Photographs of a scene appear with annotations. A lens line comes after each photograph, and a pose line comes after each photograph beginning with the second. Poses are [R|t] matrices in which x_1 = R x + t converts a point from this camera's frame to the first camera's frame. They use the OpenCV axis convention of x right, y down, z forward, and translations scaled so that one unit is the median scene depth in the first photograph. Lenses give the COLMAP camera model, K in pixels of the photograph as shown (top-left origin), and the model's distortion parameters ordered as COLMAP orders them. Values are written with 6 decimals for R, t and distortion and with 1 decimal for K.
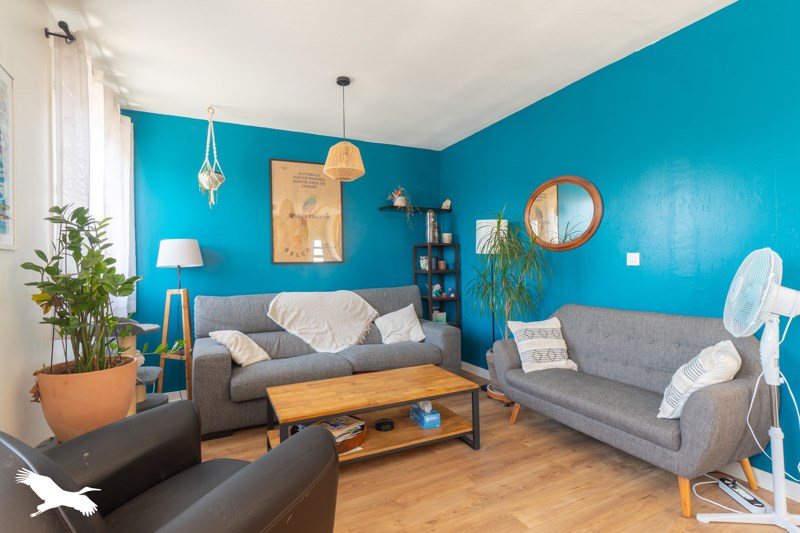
lens RADIAL K [[391.2, 0, 395.1], [0, 391.2, 264.5], [0, 0, 1]] dist [0.003749, -0.000684]
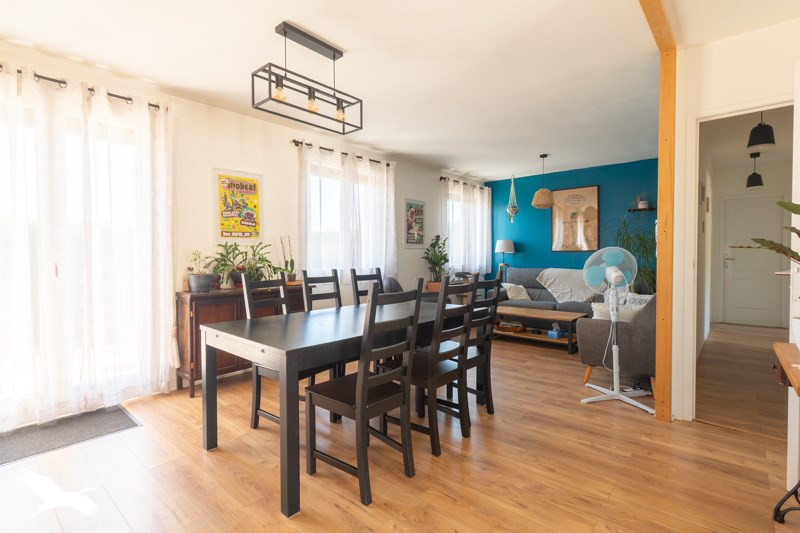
lens RADIAL K [[391.2, 0, 402.2], [0, 391.2, 260.2], [0, 0, 1]] dist [0.003749, -0.000684]
pose [[0.389884, 0.030184, -0.920369, 1.113359], [-0.003629, 0.999505, 0.031242, -0.016888], [0.920857, -0.008840, 0.389801, -0.306782]]
